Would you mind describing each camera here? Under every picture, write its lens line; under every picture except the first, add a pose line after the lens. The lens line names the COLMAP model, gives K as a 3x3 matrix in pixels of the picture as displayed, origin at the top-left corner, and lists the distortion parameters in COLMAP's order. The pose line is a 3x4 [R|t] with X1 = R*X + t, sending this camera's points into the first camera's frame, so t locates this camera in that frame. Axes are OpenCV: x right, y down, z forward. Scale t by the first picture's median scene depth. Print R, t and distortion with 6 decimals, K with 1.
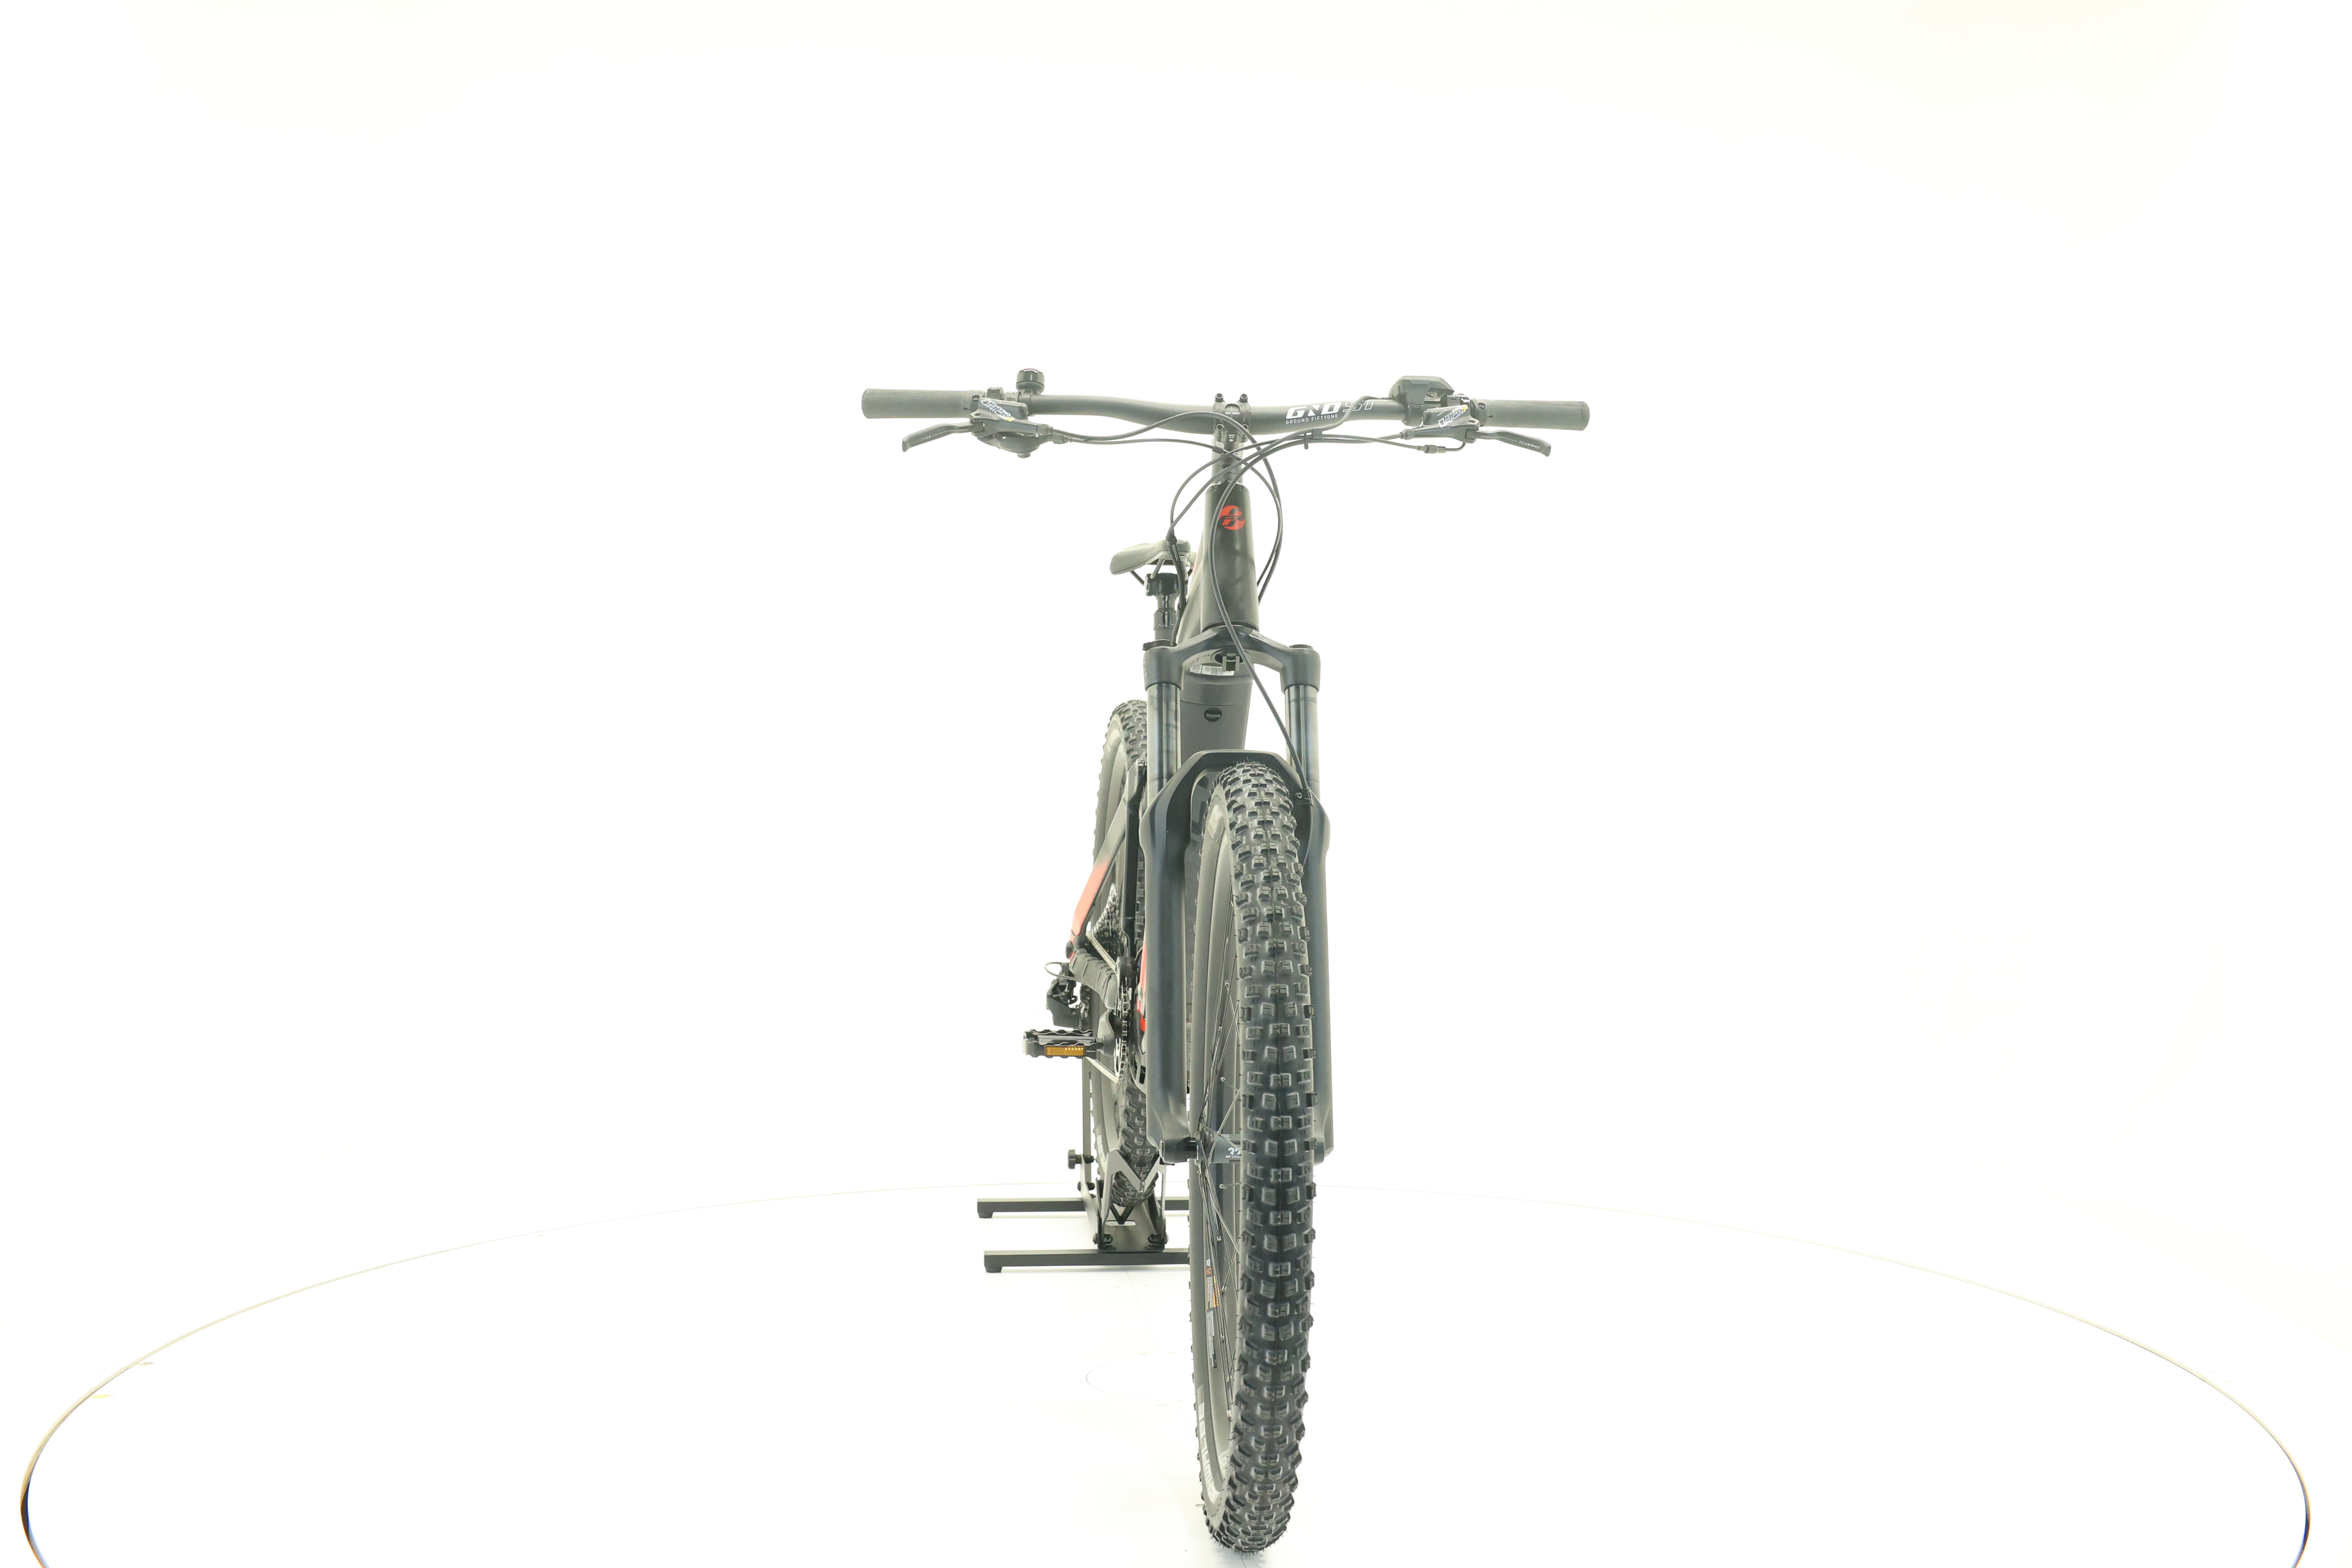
lens RADIAL K [[2462.9, 0, 1169.8], [0, 2462.9, 778.1], [0, 0, 1]] dist [-0.004488, 0.000000]
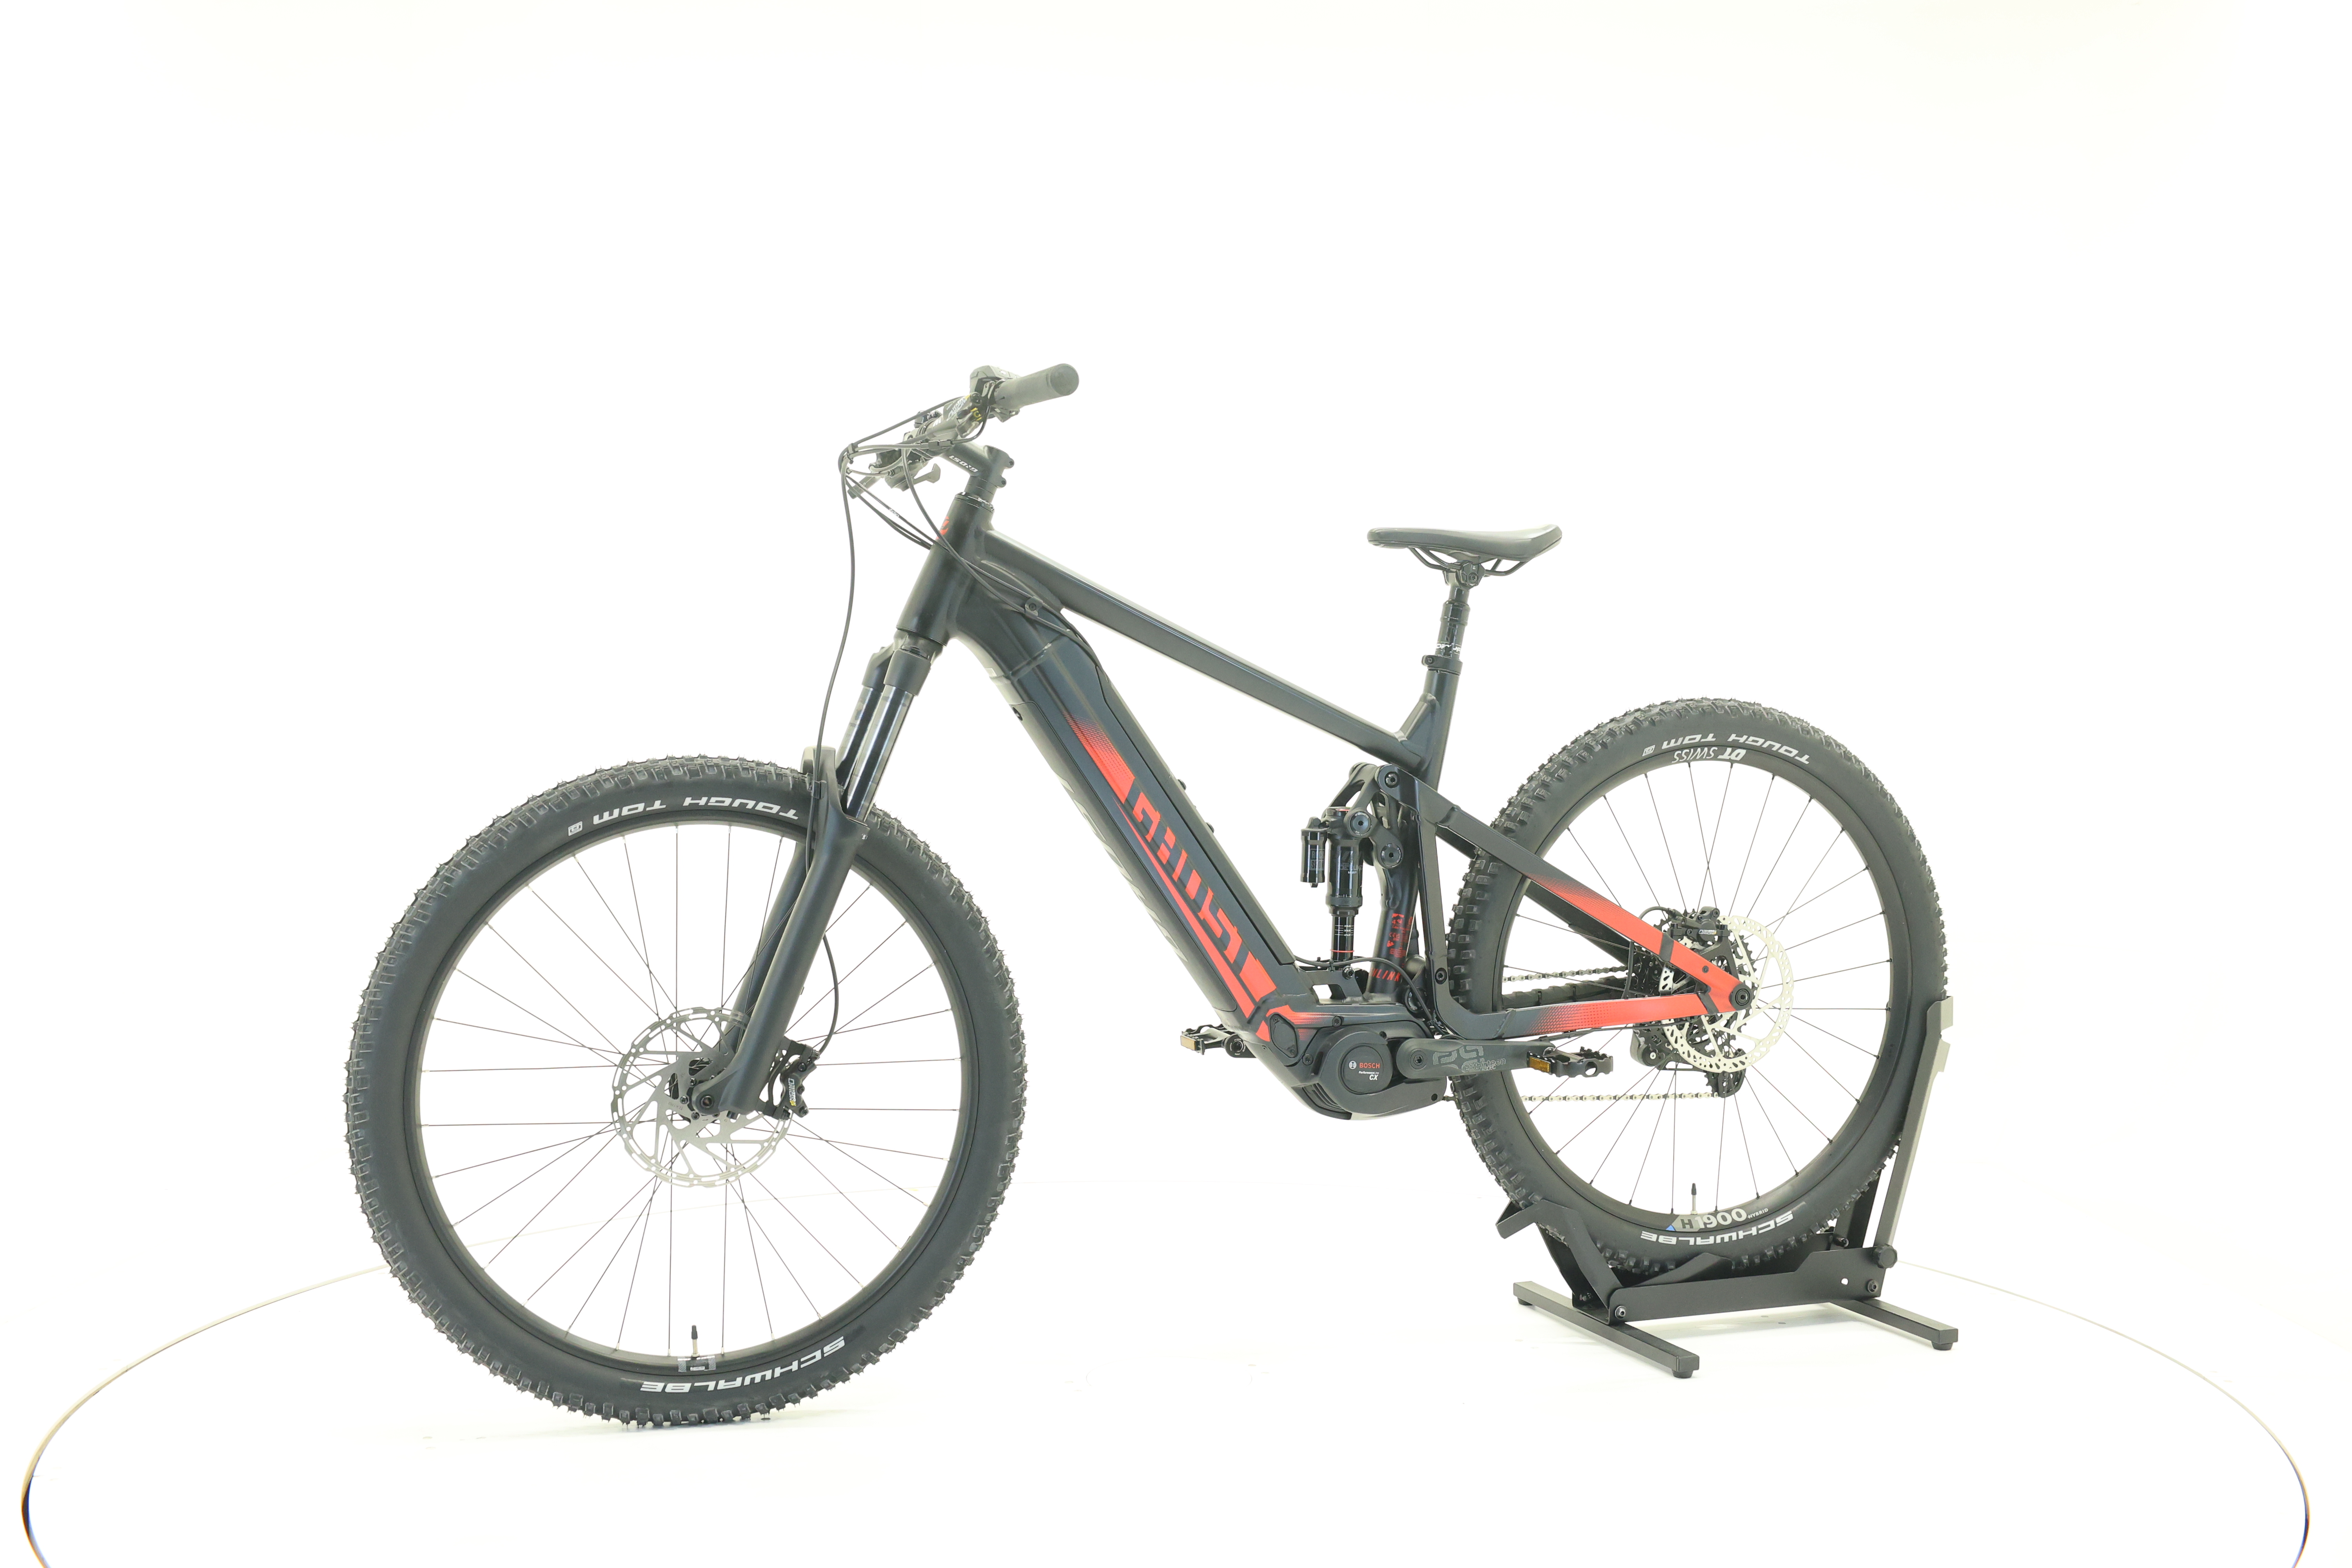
lens RADIAL K [[2462.9, 0, 1171.9], [0, 2462.9, 783.0], [0, 0, 1]] dist [-0.004488, 0.000000]
pose [[0.248952, 0.017759, -0.968353, 1.084865], [-0.024156, 0.999635, 0.012123, -0.011407], [0.968215, 0.020373, 0.249290, 0.839305]]
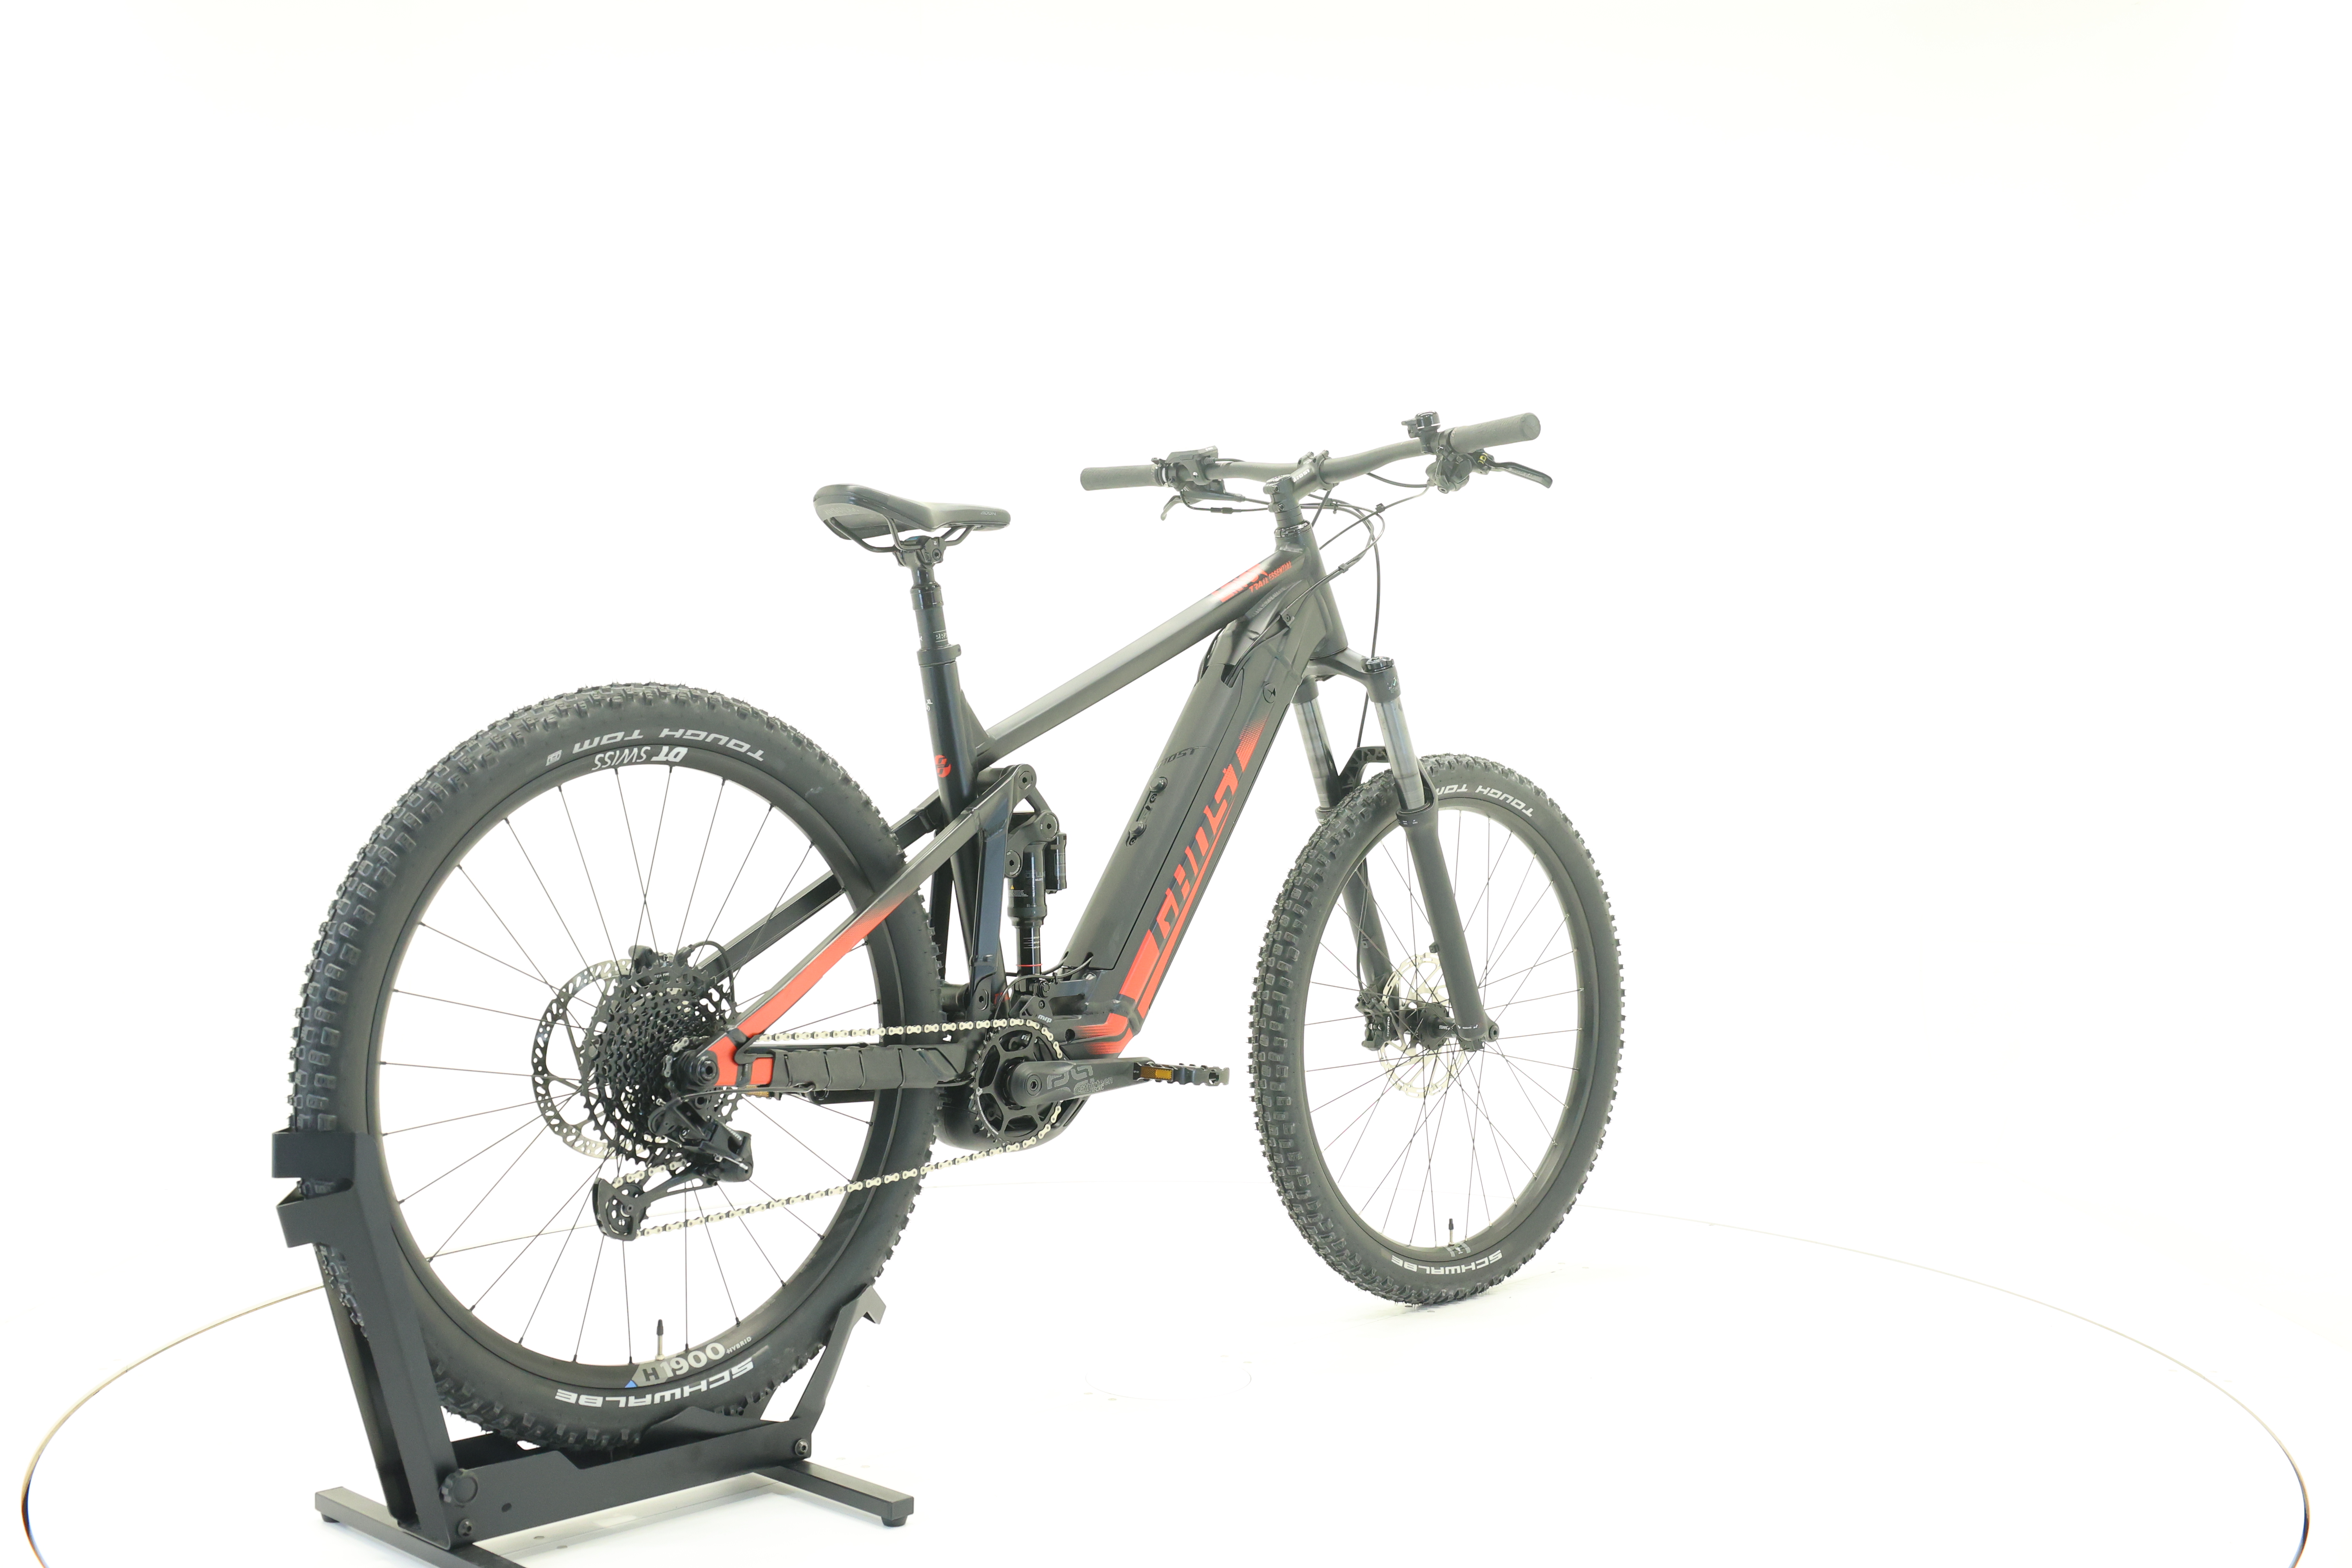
lens RADIAL K [[2462.9, 0, 1169.4], [0, 2462.9, 778.2], [0, 0, 1]] dist [-0.004488, 0.000000]
pose [[-0.646928, -0.024139, 0.762169, -0.851821], [0.007098, 0.999265, 0.037673, -0.042214], [-0.762518, 0.029781, -0.646281, 1.843350]]
